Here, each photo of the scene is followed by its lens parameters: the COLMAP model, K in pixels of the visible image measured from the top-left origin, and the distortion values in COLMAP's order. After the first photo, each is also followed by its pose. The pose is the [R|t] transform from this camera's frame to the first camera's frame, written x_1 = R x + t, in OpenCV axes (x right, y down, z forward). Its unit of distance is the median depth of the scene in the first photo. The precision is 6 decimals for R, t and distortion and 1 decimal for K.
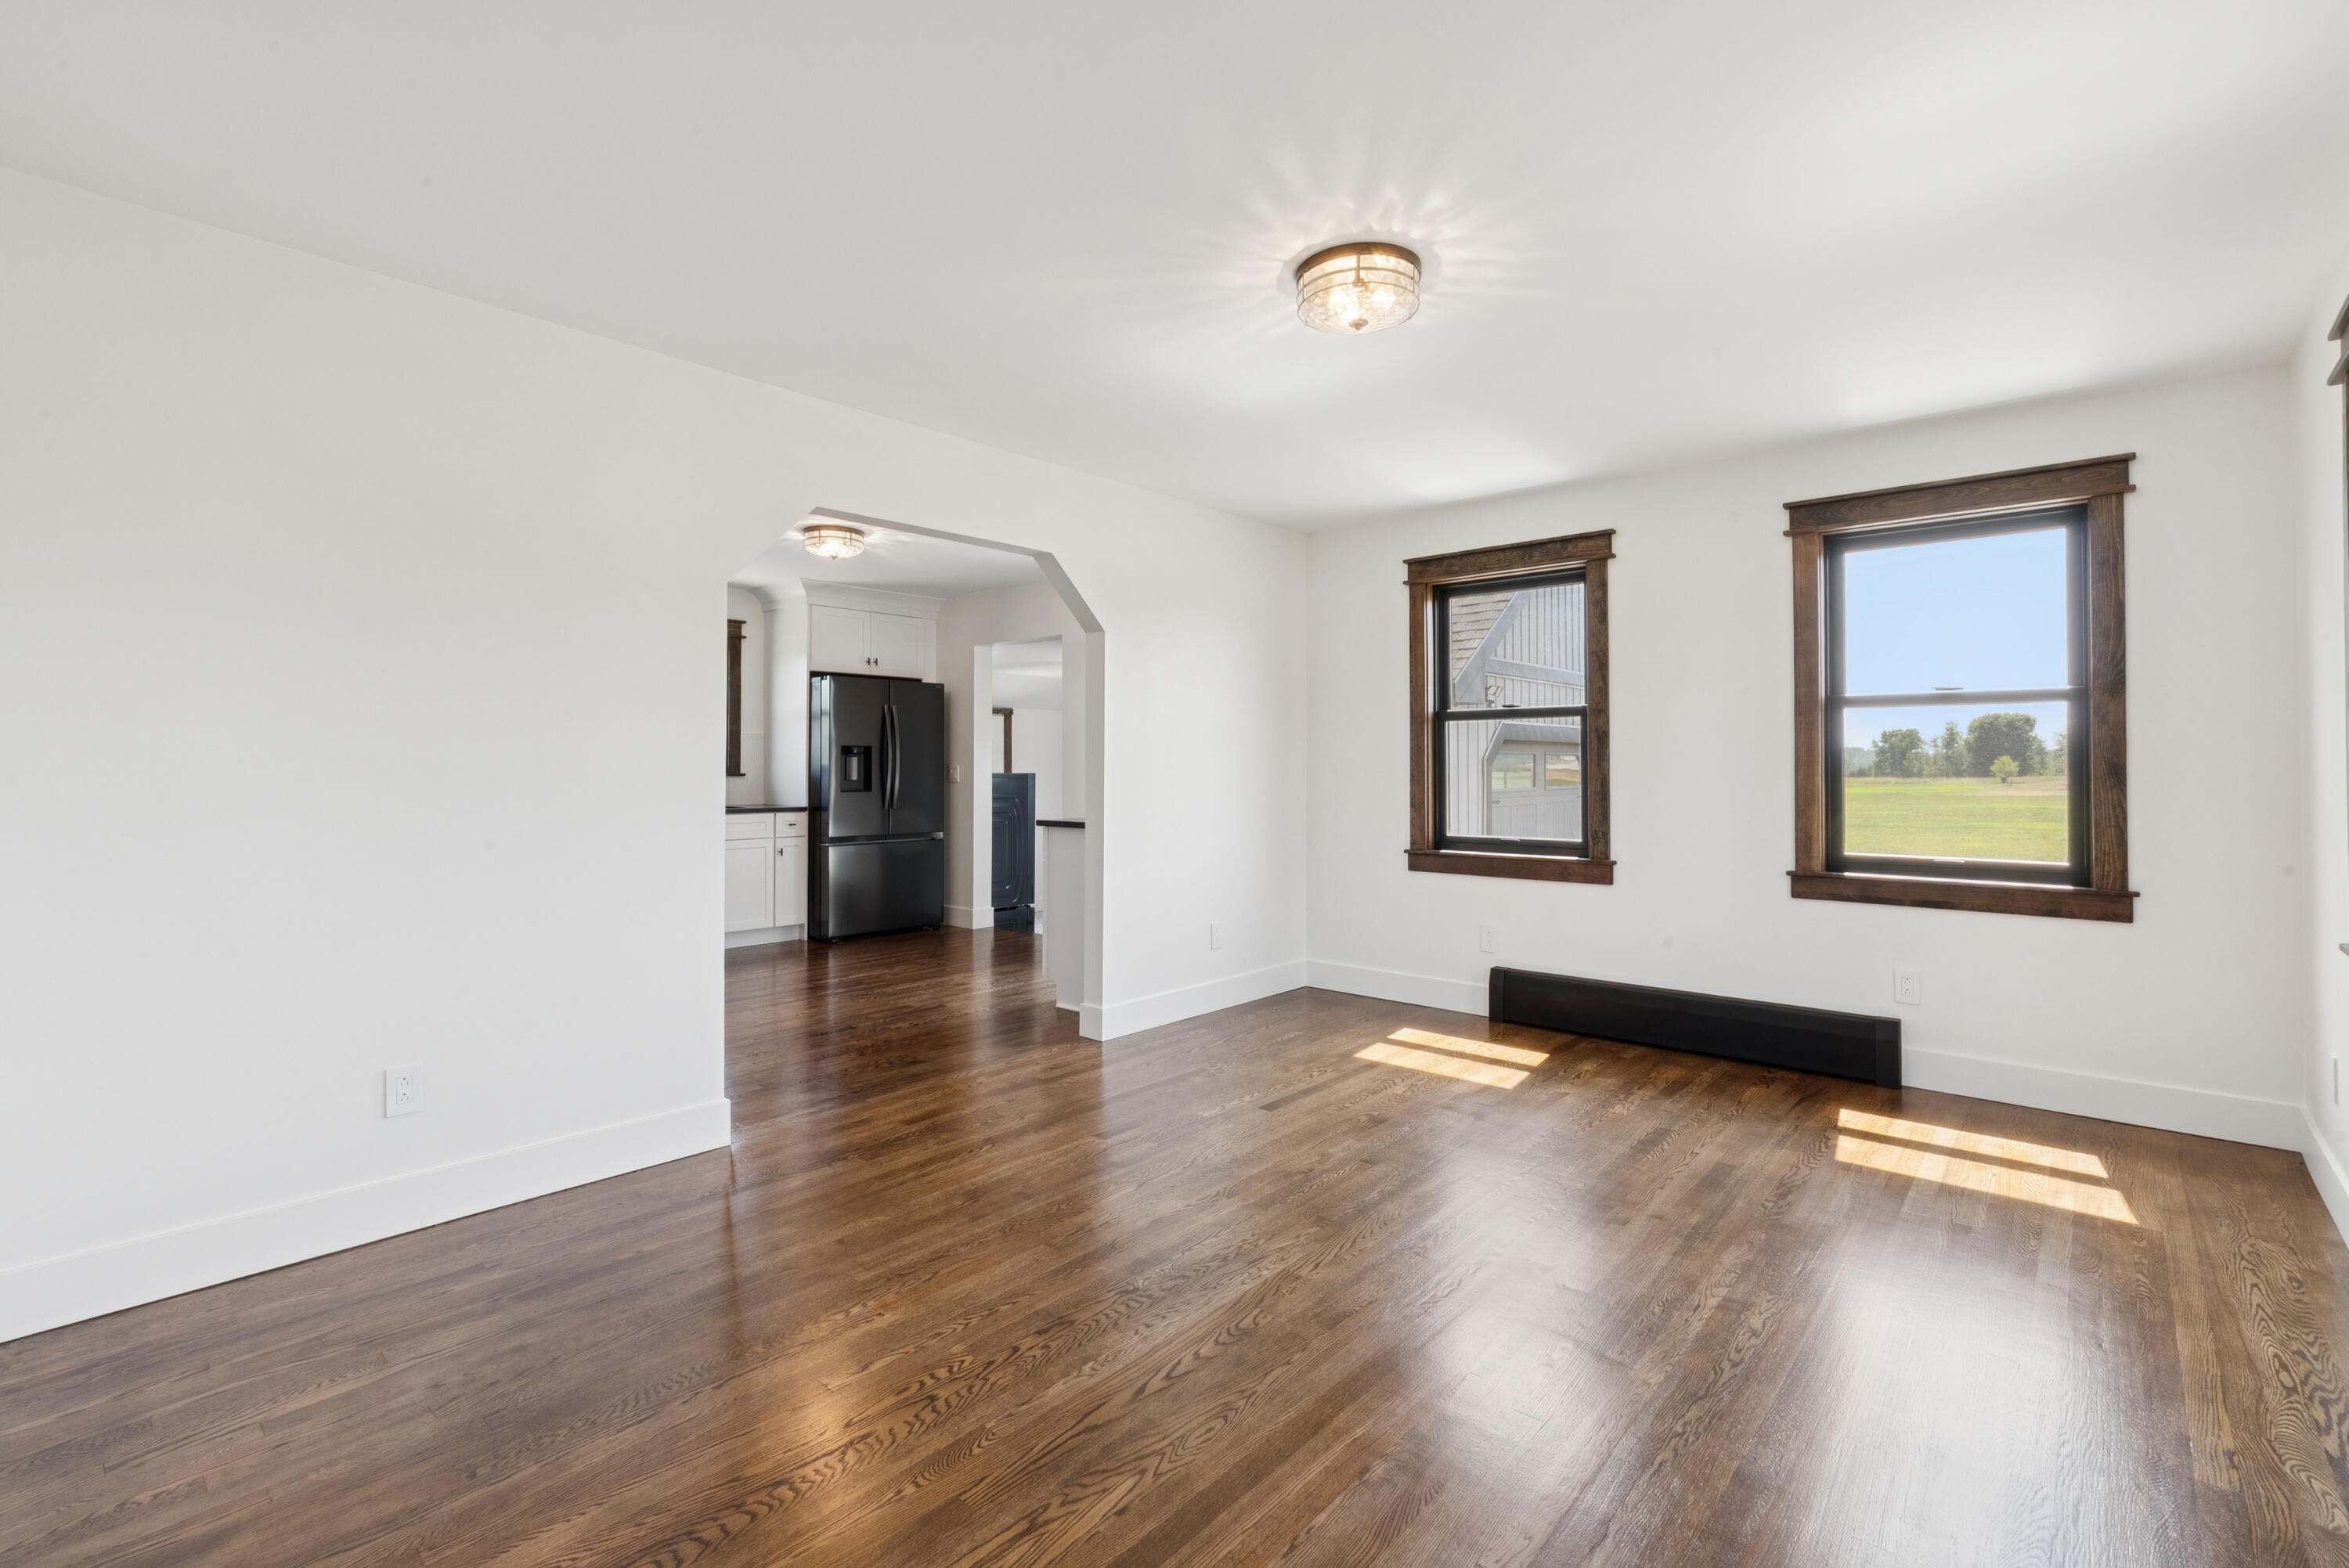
lens RADIAL K [[1041.0, 0, 1175.7], [0, 1041.0, 748.5], [0, 0, 1]] dist [-0.004605, -0.001083]
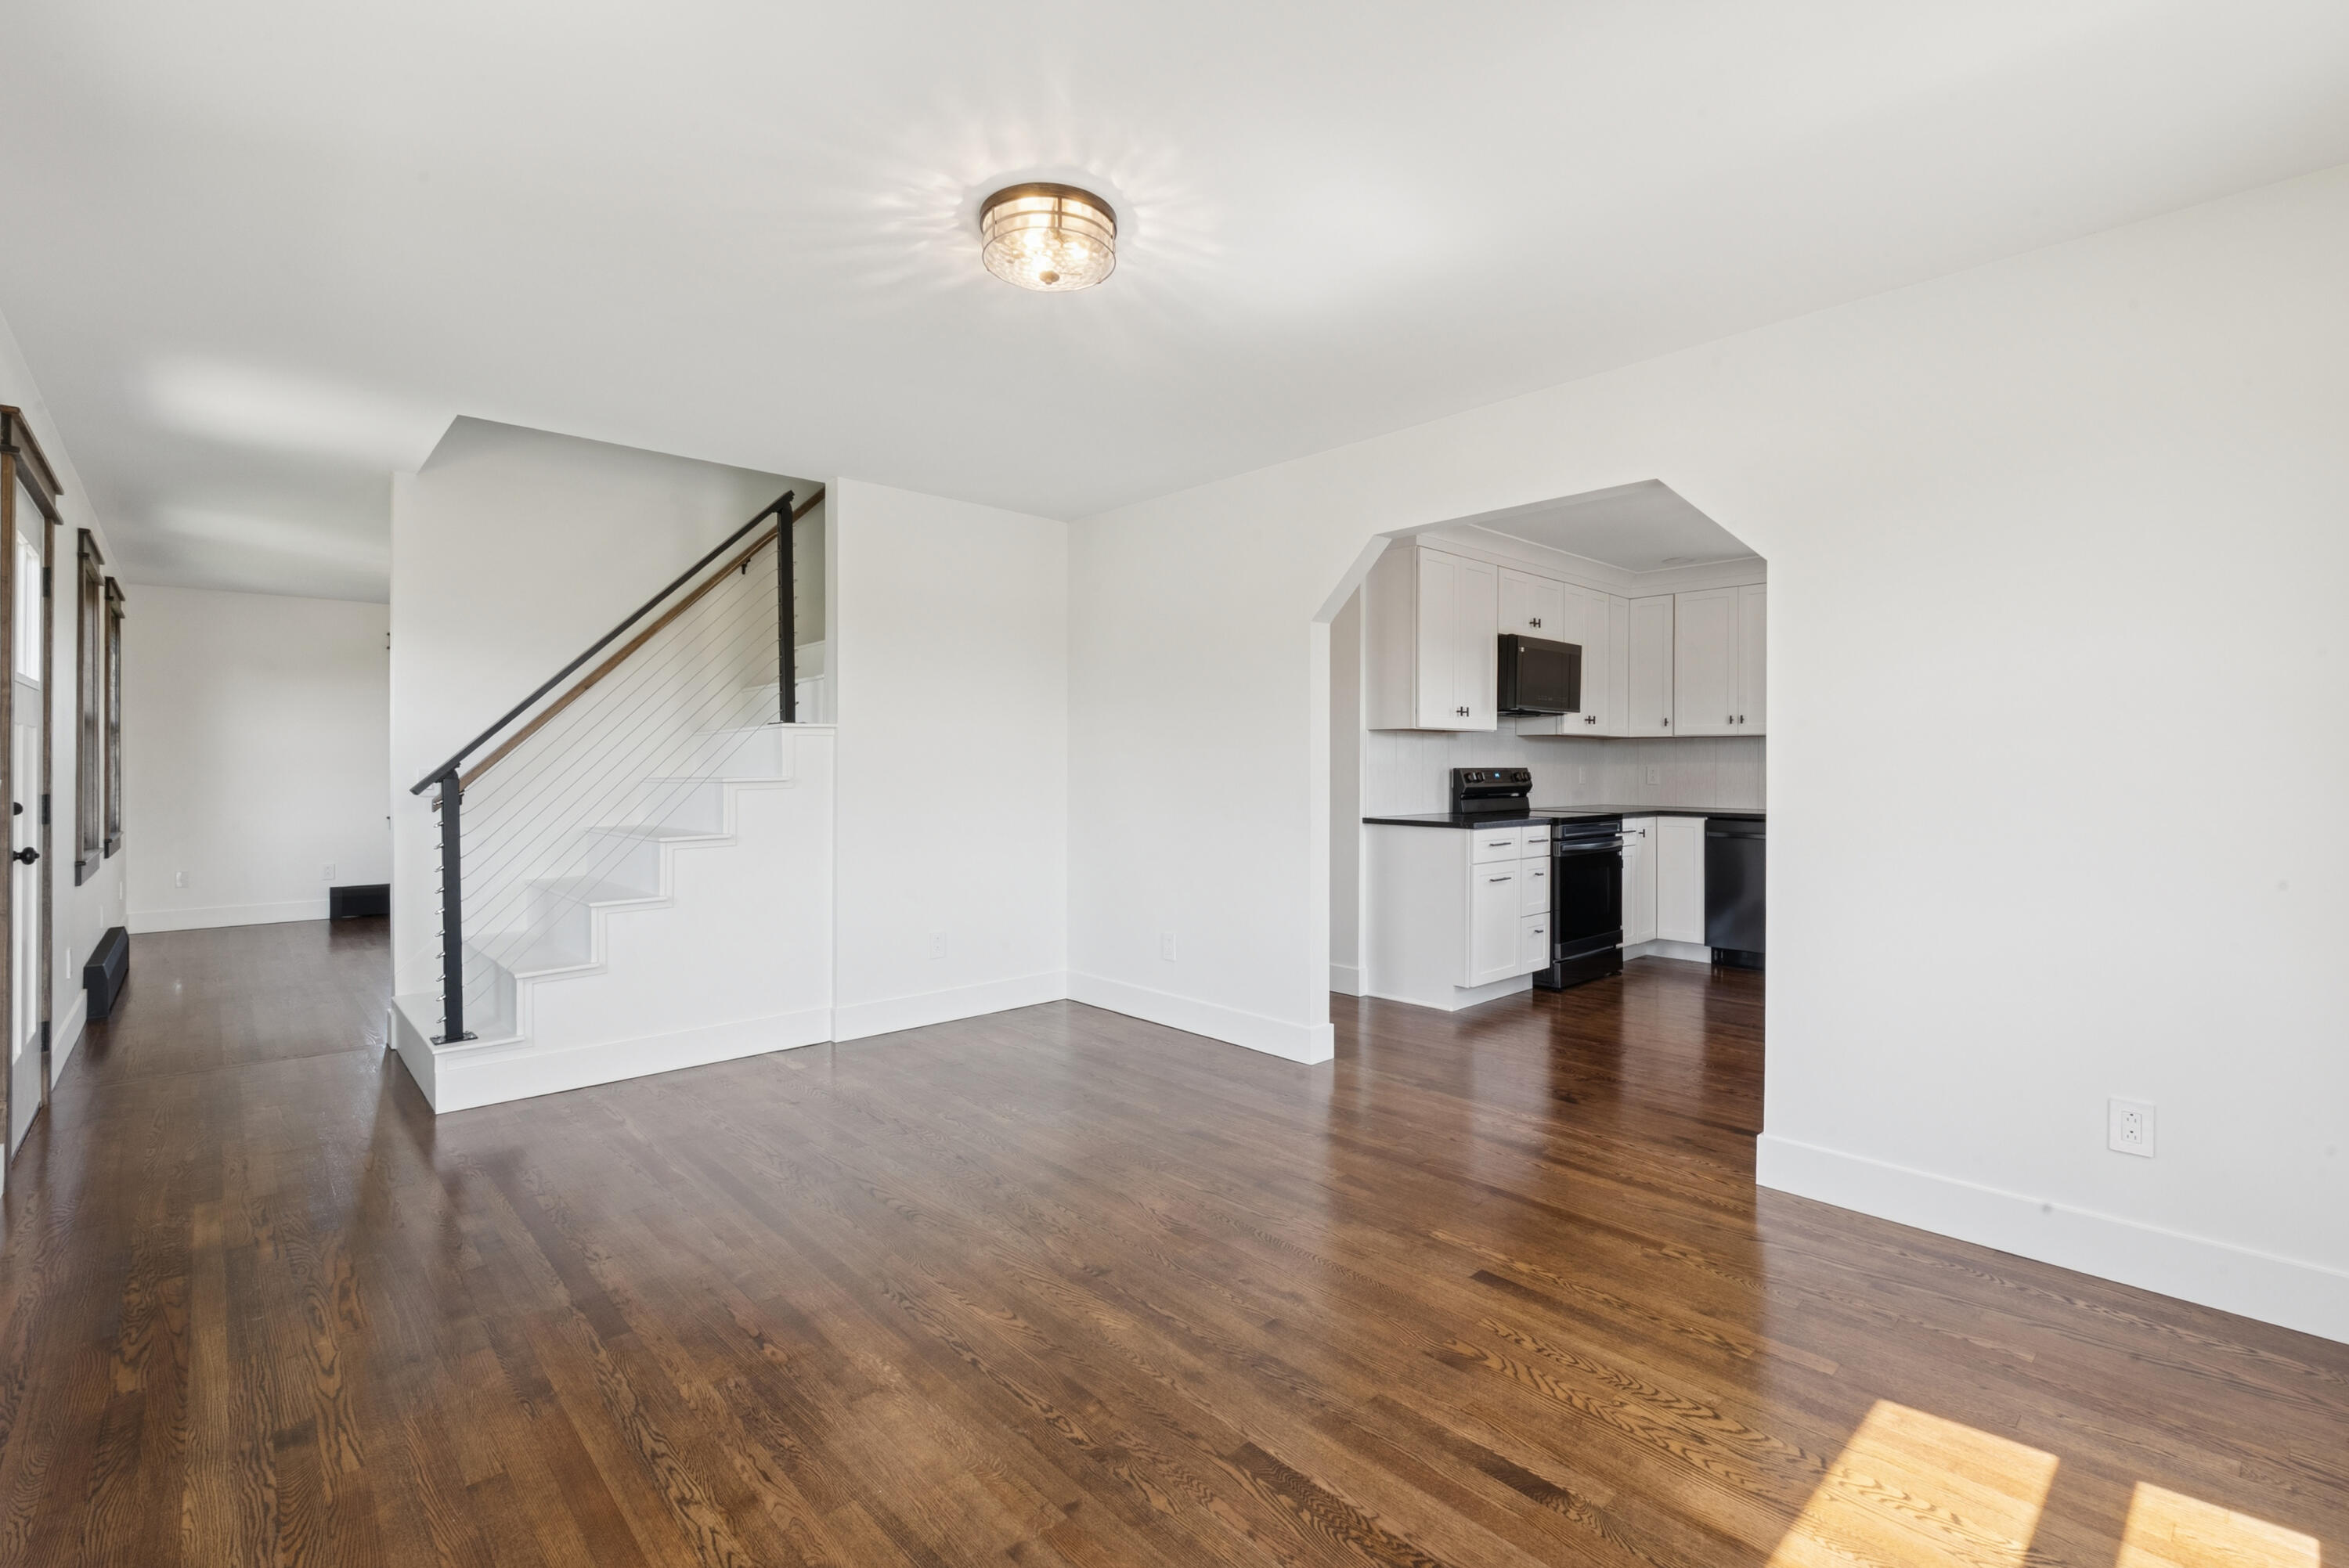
lens RADIAL K [[1041.0, 0, 1173.3], [0, 1041.0, 766.1], [0, 0, 1]] dist [-0.004605, -0.001083]
pose [[-0.091065, -0.000245, -0.995845, 1.004413], [0.014775, 0.999890, -0.001597, 0.016000], [0.995735, -0.014859, -0.091051, 1.117273]]
